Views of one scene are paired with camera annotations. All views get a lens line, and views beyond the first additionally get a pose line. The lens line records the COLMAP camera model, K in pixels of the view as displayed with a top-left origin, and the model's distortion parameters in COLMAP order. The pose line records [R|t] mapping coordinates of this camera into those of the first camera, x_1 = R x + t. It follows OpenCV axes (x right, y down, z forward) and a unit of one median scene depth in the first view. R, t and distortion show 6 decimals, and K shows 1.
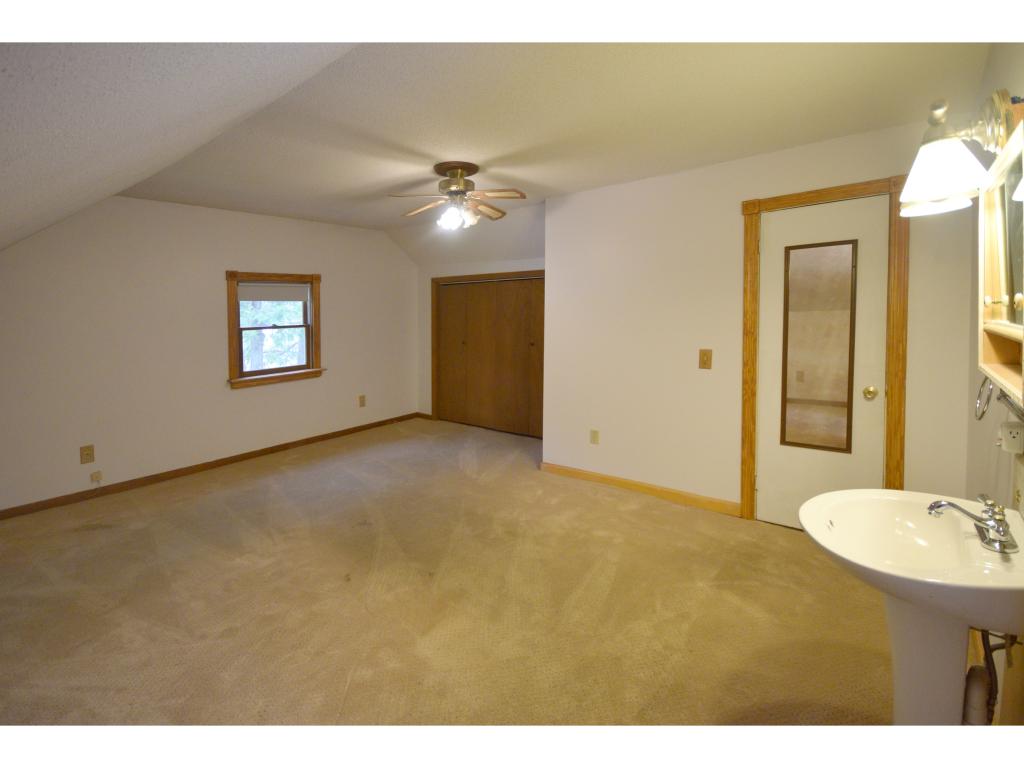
lens RADIAL K [[488.7, 0, 512.0], [0, 488.7, 384.0], [0, 0, 1]] dist [-0.000705, 0.000089]
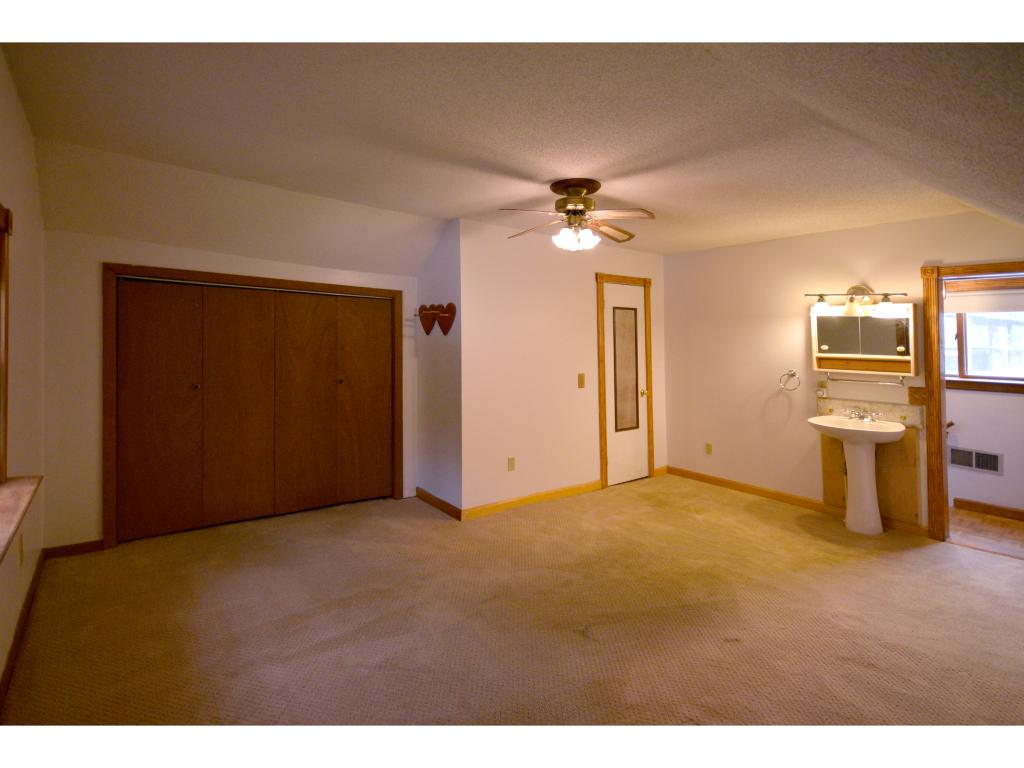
lens RADIAL K [[488.7, 0, 512.0], [0, 488.7, 384.0], [0, 0, 1]] dist [-0.000705, 0.000089]
pose [[0.253118, -0.060863, 0.965519, -1.041944], [0.116115, 0.992716, 0.032137, -0.118272], [-0.960442, 0.103977, 0.258341, 0.909364]]
